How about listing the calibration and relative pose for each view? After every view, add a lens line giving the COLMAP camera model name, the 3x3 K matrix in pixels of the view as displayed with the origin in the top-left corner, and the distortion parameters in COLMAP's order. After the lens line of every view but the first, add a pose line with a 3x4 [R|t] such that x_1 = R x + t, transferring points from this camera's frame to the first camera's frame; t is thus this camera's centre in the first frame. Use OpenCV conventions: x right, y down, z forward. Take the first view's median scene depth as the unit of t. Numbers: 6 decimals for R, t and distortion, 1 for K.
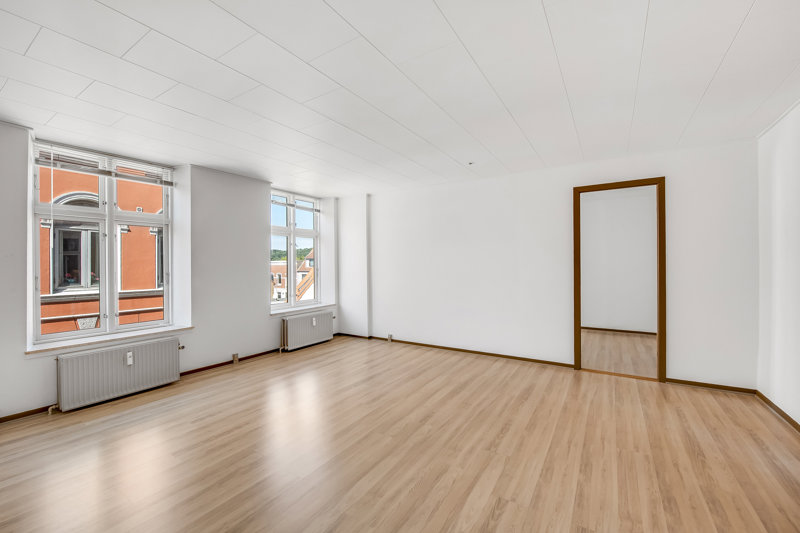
lens RADIAL K [[331.8, 0, 400.0], [0, 331.8, 266.5], [0, 0, 1]] dist [-0.001143, -0.000070]
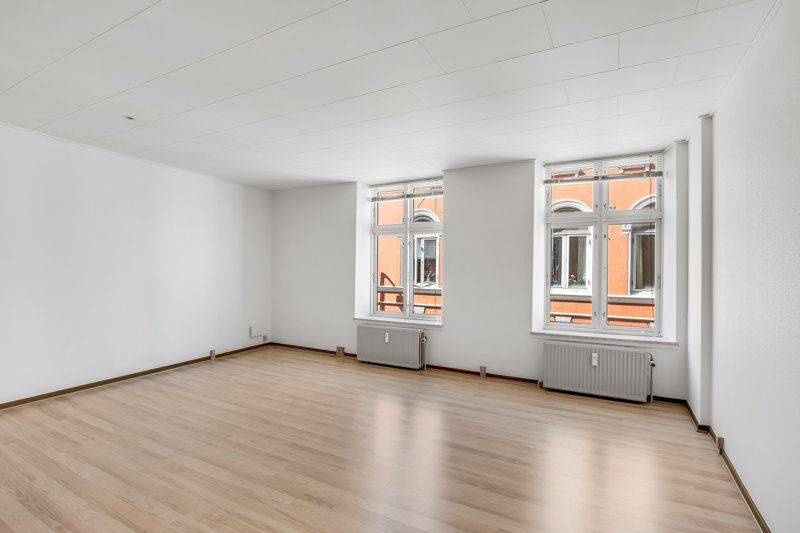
lens RADIAL K [[394.0, 0, 400.0], [0, 394.0, 266.5], [0, 0, 1]] dist [-0.020031, 0.000527]
pose [[0.058548, 0.003147, -0.998280, 0.591038], [-0.015416, 0.999879, 0.002248, -0.004241], [0.998166, 0.015258, 0.058589, 0.771250]]
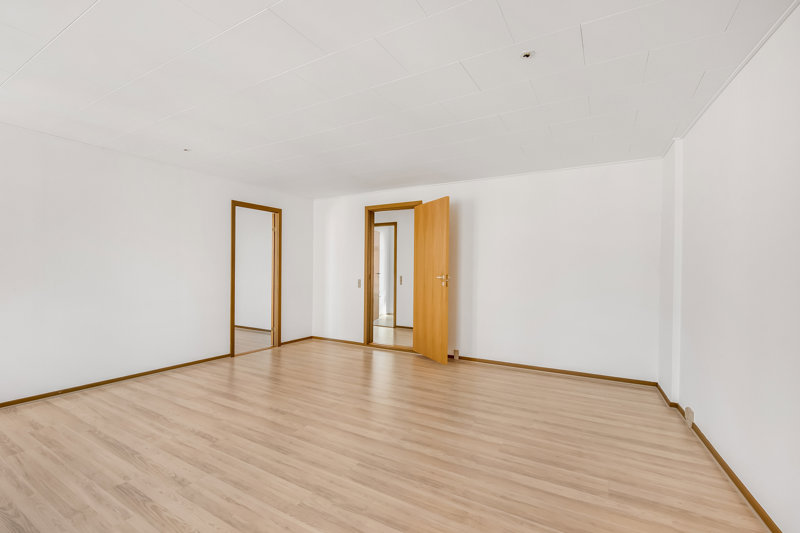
lens RADIAL K [[357.0, 0, 402.8], [0, 357.0, 269.0], [0, 0, 1]] dist [0.000984, -0.000002]
pose [[-0.041407, 0.005021, 0.999130, -0.739801], [-0.005090, 0.999973, -0.005236, 0.005960], [-0.999129, -0.005303, -0.041380, 0.455931]]
